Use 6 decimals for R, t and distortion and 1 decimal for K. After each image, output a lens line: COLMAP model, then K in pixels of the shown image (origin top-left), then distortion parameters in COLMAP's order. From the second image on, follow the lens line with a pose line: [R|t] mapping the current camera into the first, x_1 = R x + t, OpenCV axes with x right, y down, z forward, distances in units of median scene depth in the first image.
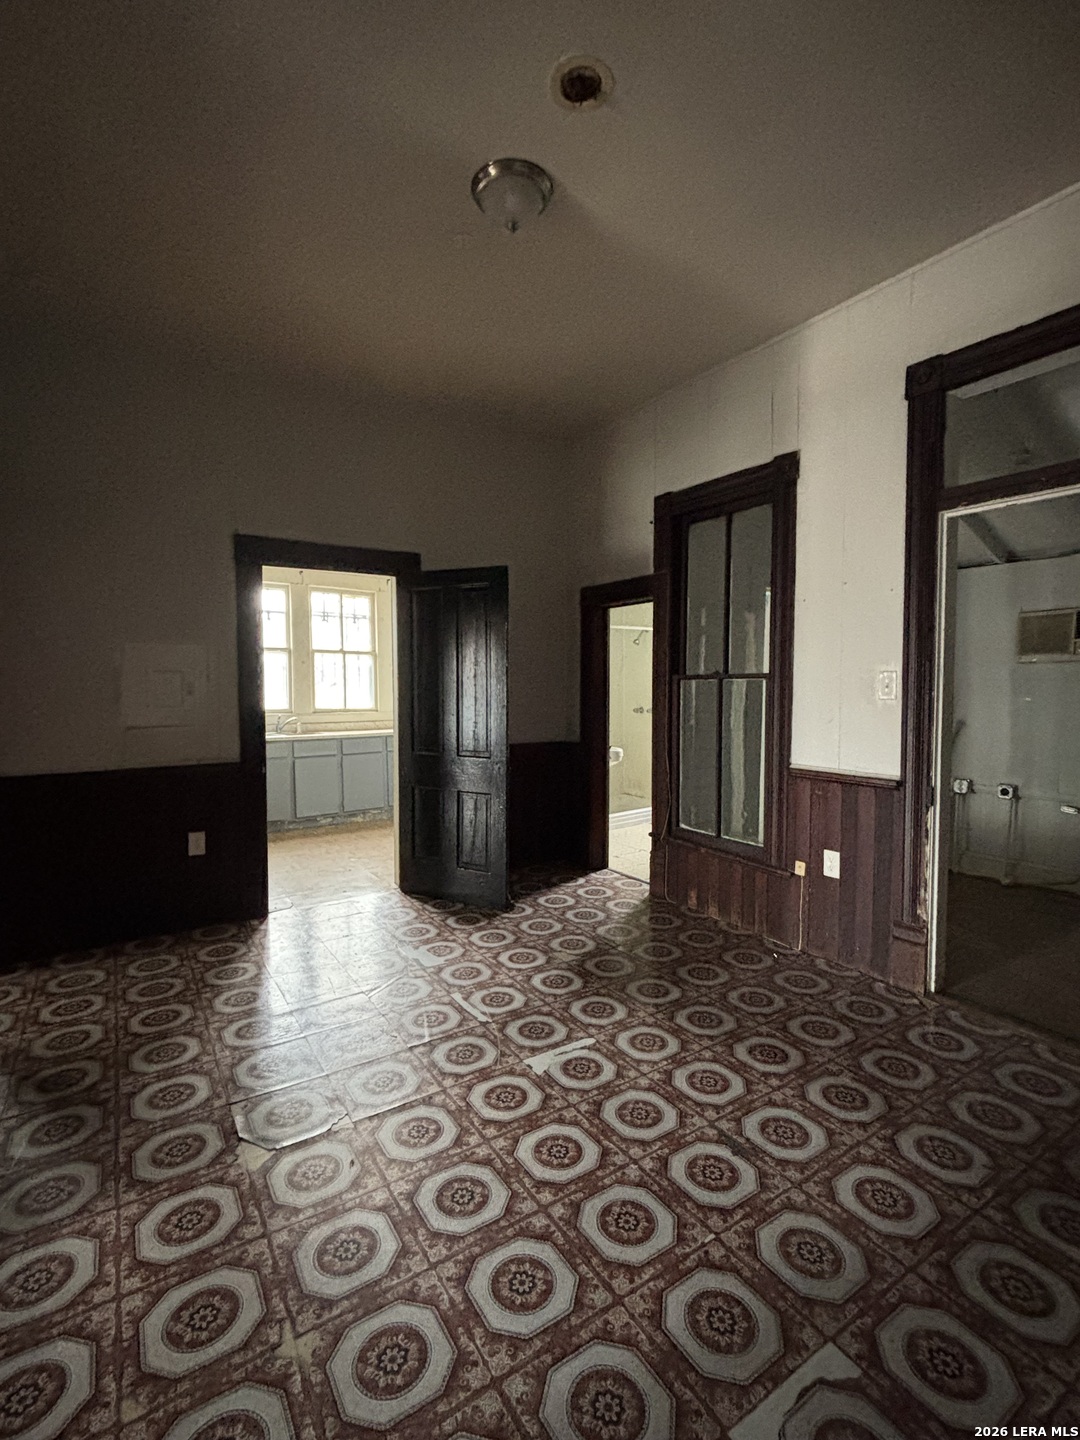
lens RADIAL K [[665.4, 0, 545.4], [0, 665.4, 724.2], [0, 0, 1]] dist [0.000876, -0.000016]
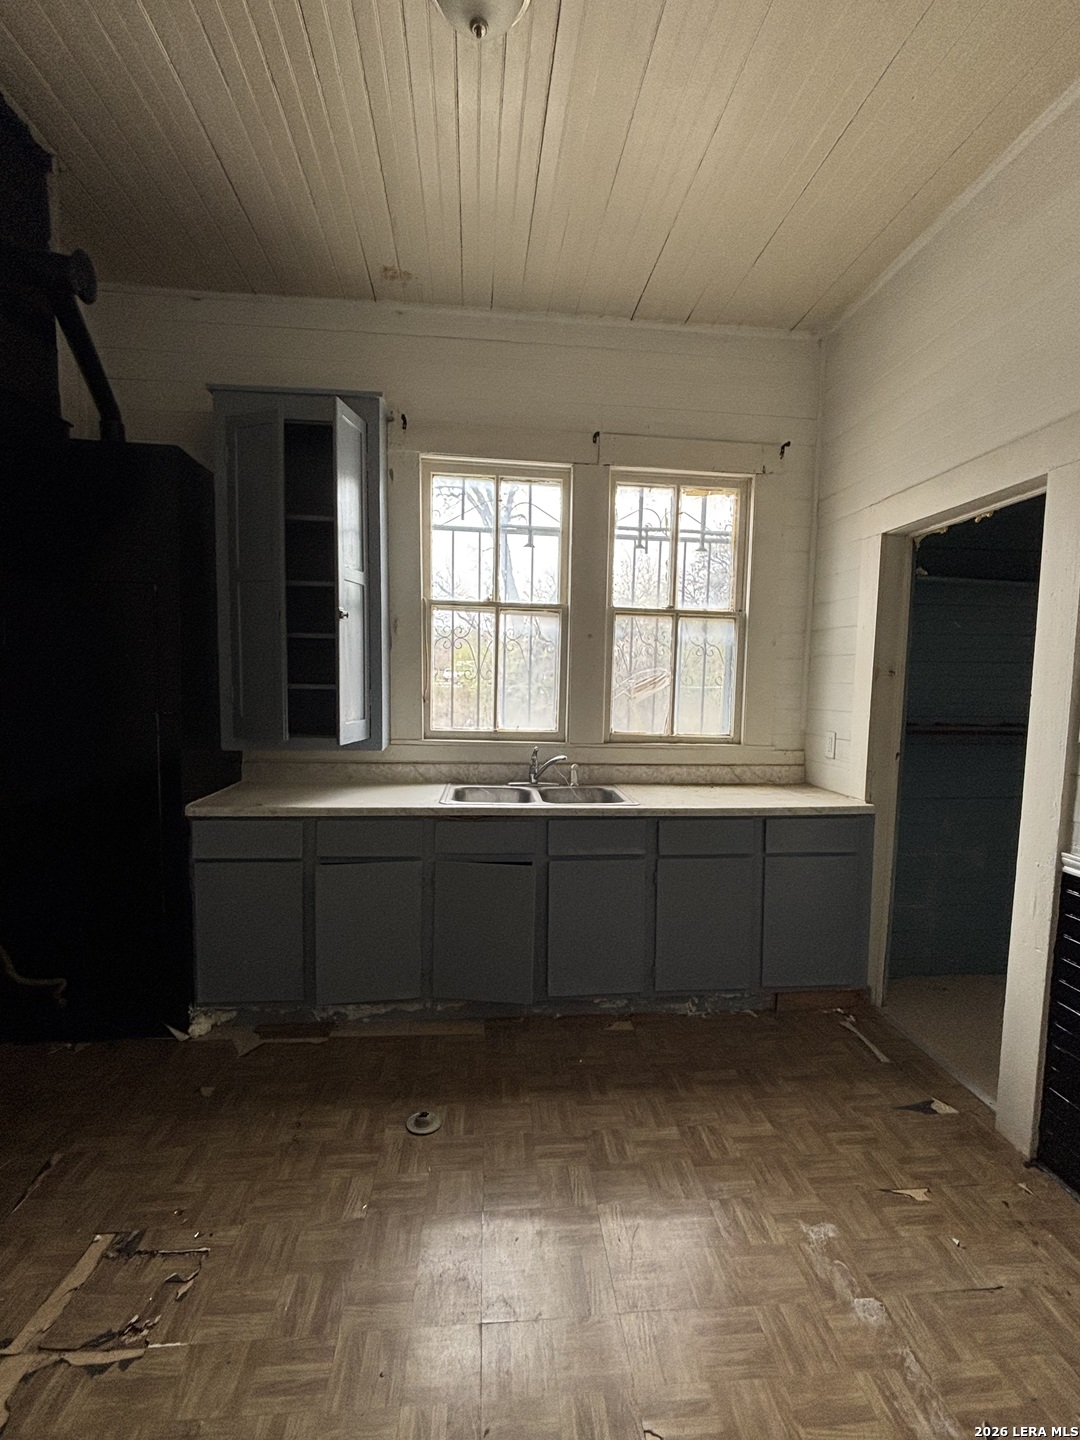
lens RADIAL K [[665.4, 0, 540.1], [0, 665.4, 726.4], [0, 0, 1]] dist [0.000876, -0.000016]
pose [[0.886721, 0.066264, -0.457531, -0.173633], [-0.052629, 0.997709, 0.042498, -0.045896], [0.459299, -0.013605, 0.888177, 0.556291]]
